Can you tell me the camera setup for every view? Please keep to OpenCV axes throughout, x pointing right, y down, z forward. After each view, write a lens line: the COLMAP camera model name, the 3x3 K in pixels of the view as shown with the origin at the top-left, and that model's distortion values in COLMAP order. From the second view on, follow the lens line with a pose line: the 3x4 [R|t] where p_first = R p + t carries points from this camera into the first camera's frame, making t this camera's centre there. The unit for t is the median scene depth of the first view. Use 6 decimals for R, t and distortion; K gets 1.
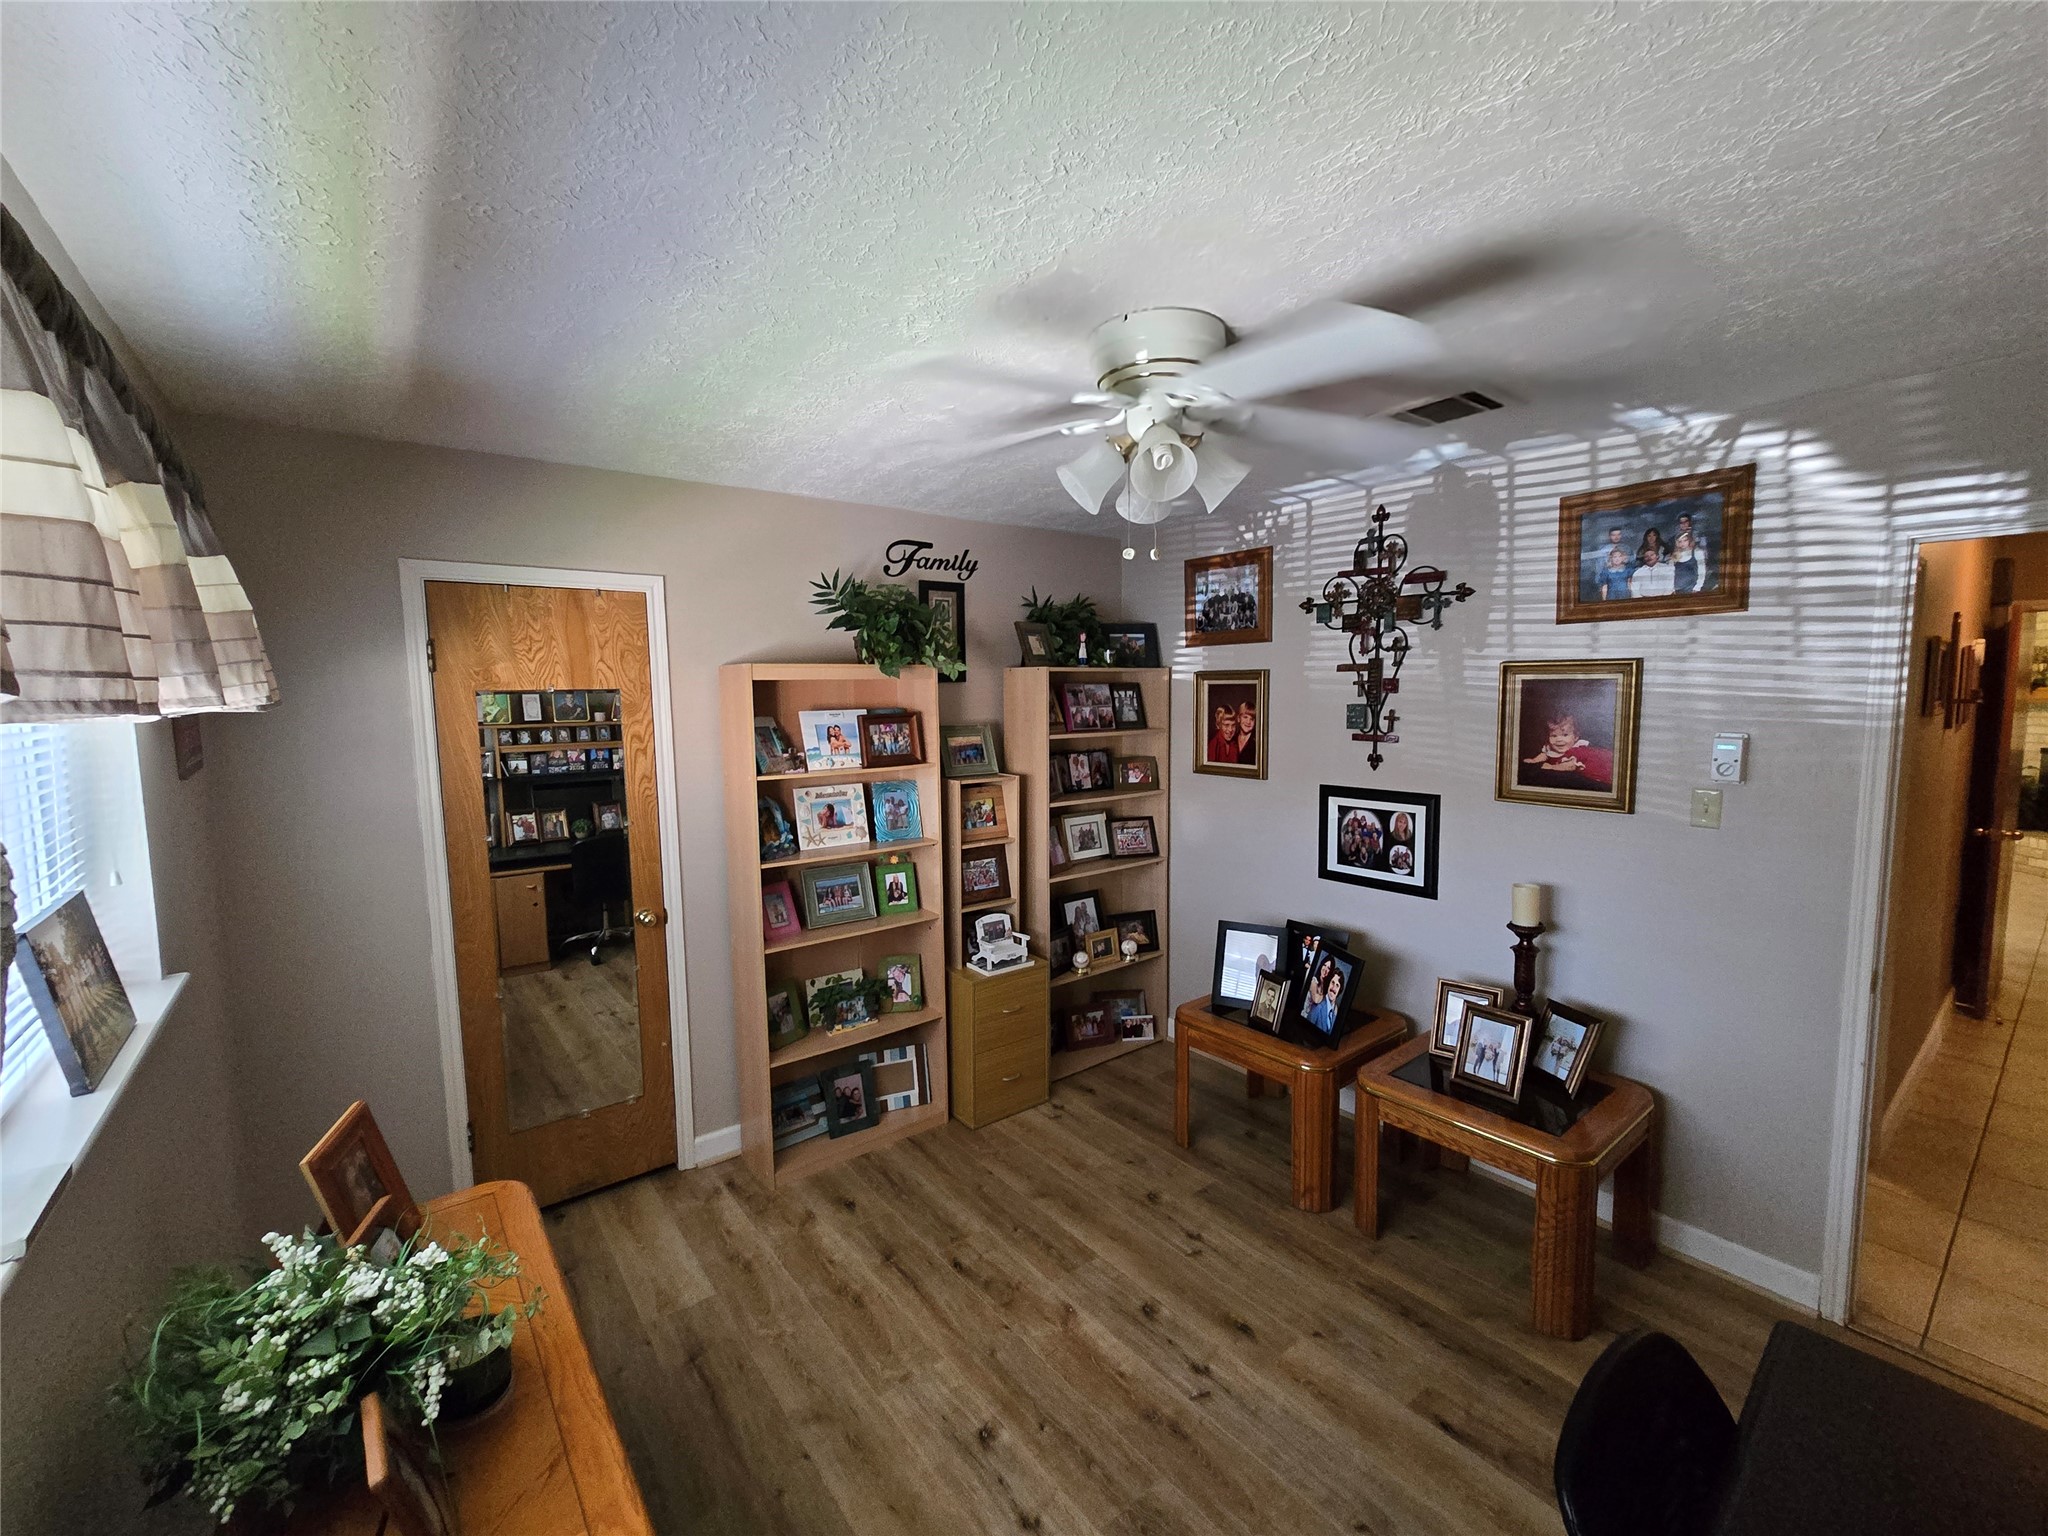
lens RADIAL K [[846.3, 0, 1035.6], [0, 846.3, 768.1], [0, 0, 1]] dist [0.001379, 0.001362]
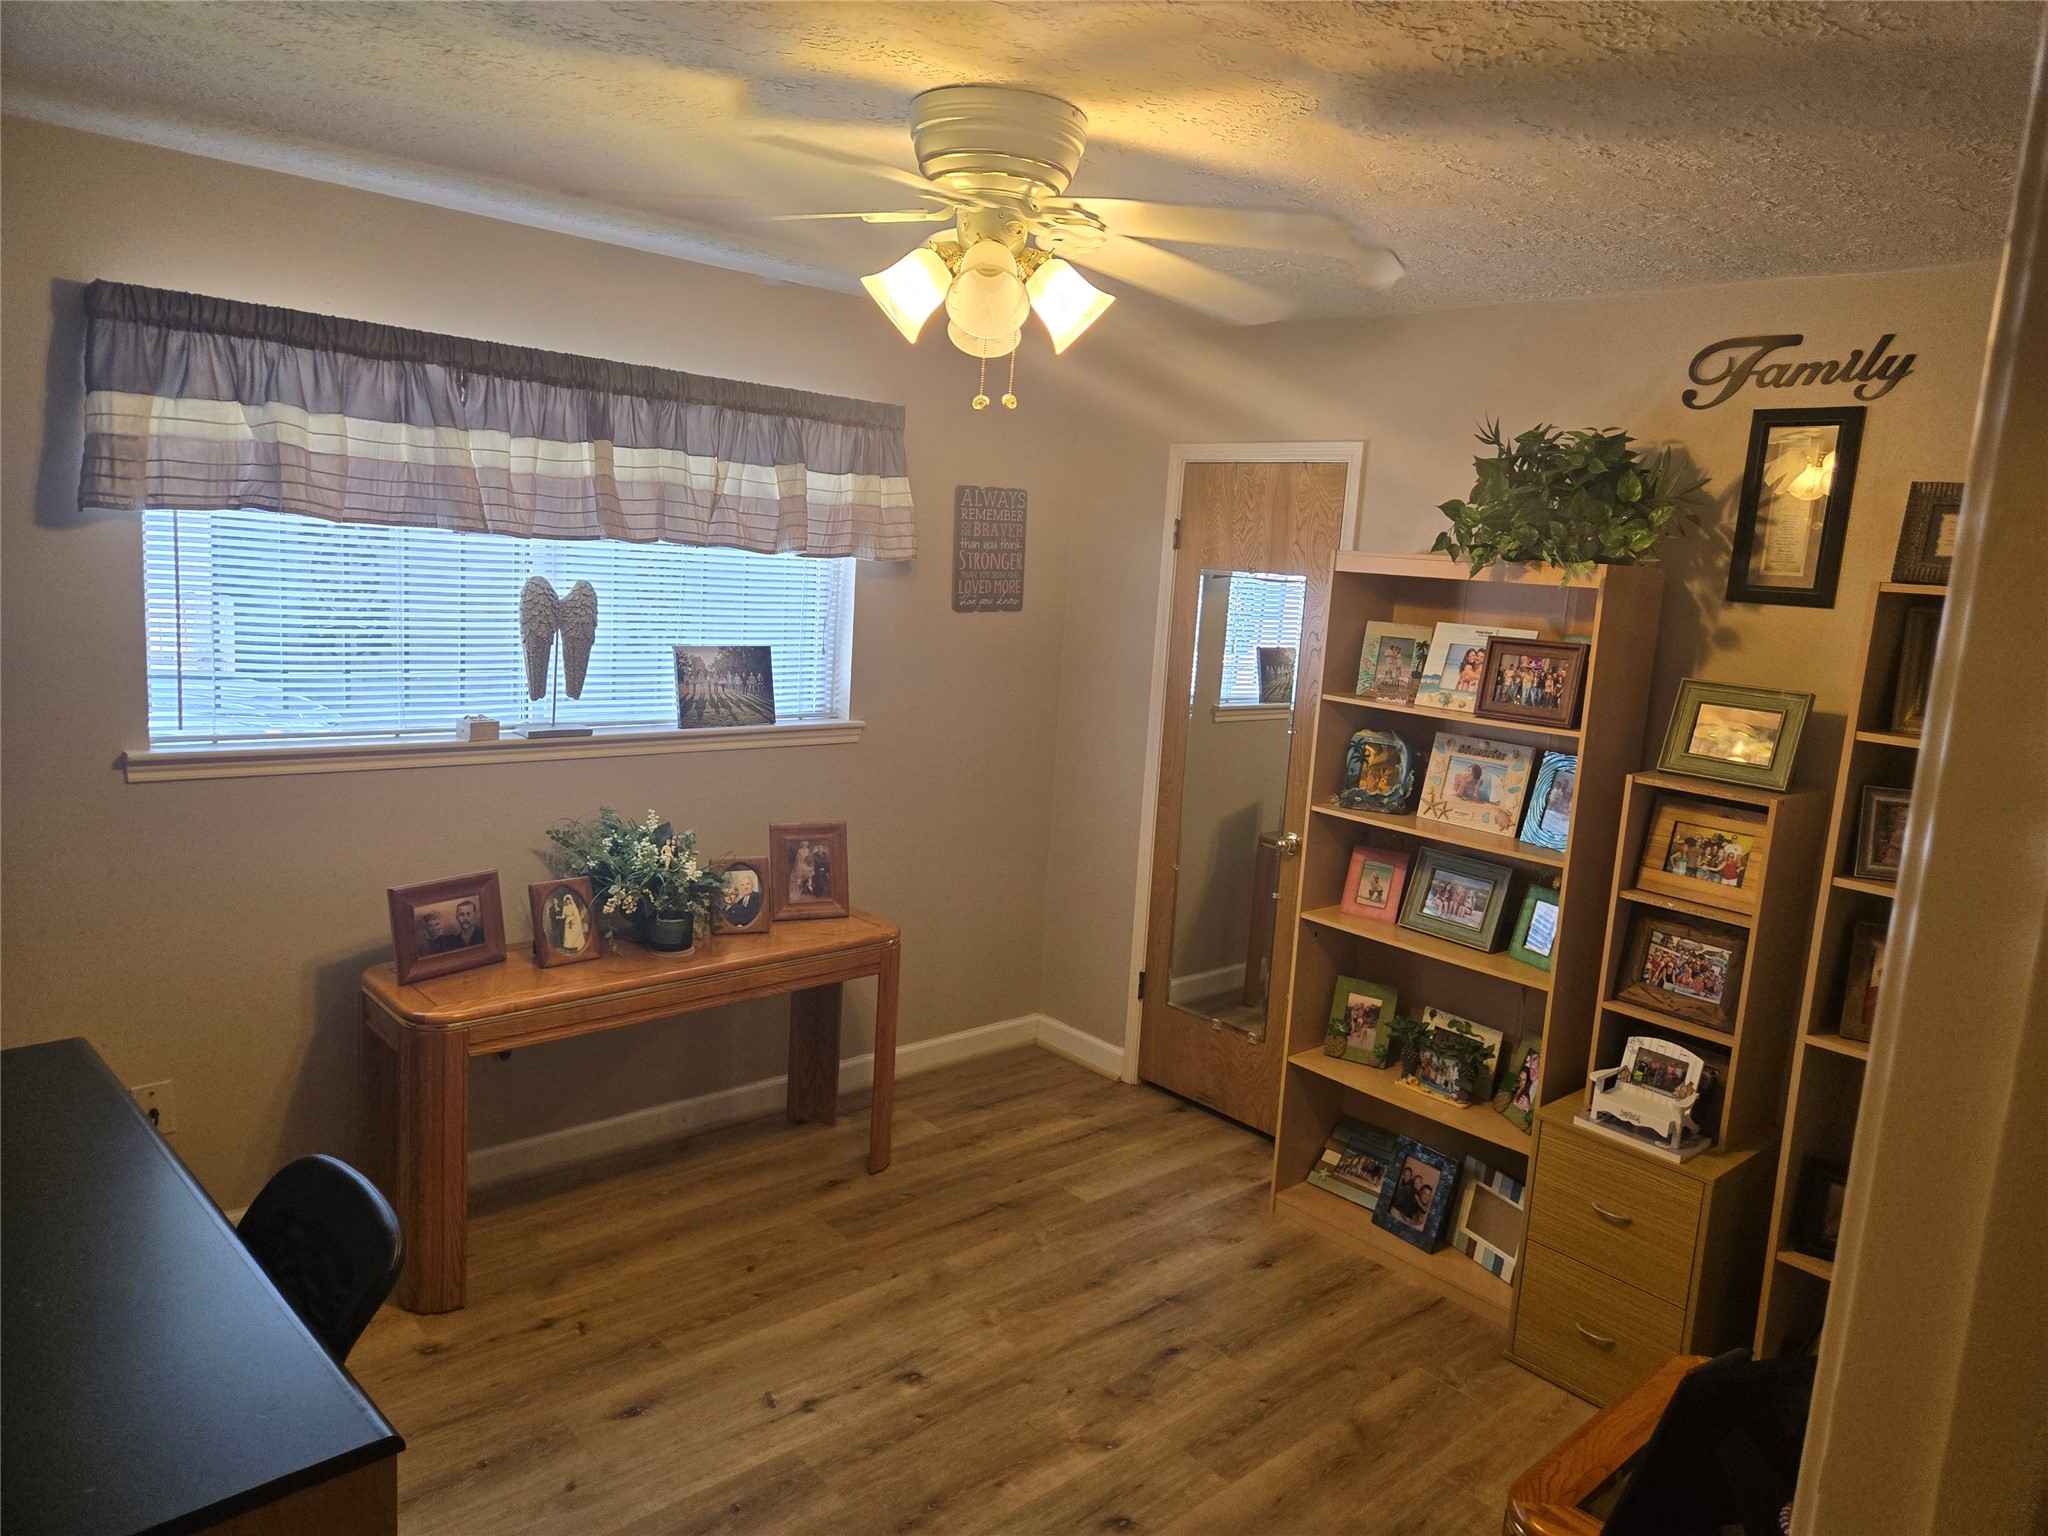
lens RADIAL K [[1378.4, 0, 1032.2], [0, 1378.4, 766.6], [0, 0, 1]] dist [0.055512, -0.020116]
pose [[0.071614, 0.176076, -0.981768, 0.822915], [-0.163701, 0.973023, 0.162567, -0.078985], [0.983907, 0.149074, 0.098506, 0.548351]]
